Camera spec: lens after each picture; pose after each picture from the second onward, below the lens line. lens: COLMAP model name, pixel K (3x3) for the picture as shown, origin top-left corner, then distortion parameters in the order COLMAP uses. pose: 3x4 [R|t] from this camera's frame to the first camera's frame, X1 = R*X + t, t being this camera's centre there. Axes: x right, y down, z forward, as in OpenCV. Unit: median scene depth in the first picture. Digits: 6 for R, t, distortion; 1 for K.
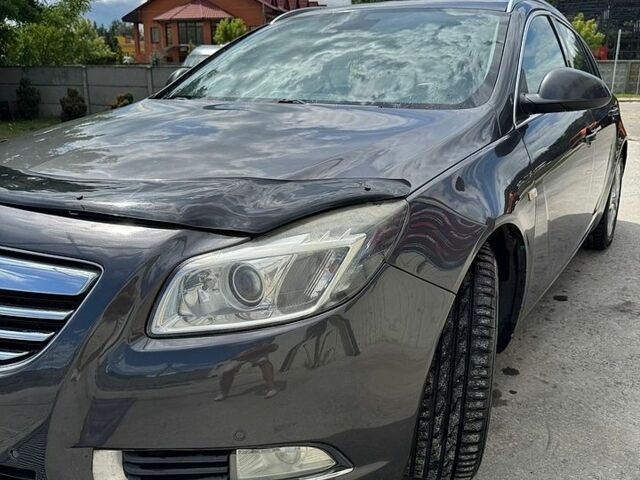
lens RADIAL K [[578.3, 0, 320.0], [0, 578.3, 240.0], [0, 0, 1]] dist [0.116784, -0.206031]
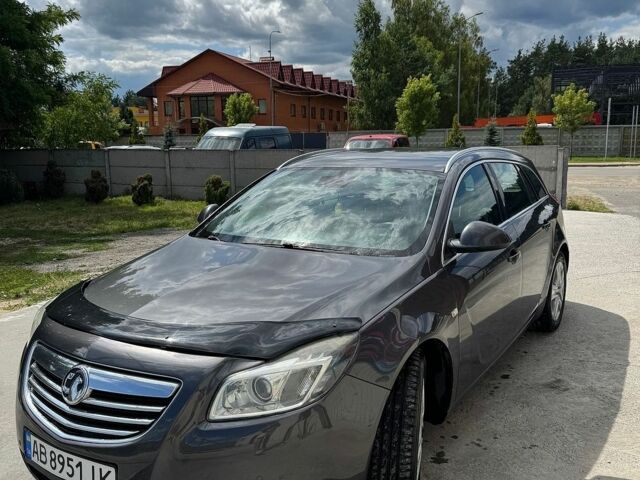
lens RADIAL K [[578.3, 0, 320.0], [0, 578.3, 240.0], [0, 0, 1]] dist [0.116784, -0.206031]
pose [[0.999834, -0.013260, -0.012489, 0.060173], [0.011947, 0.994925, -0.099911, -0.158930], [0.013750, 0.099746, 0.994918, -0.646712]]
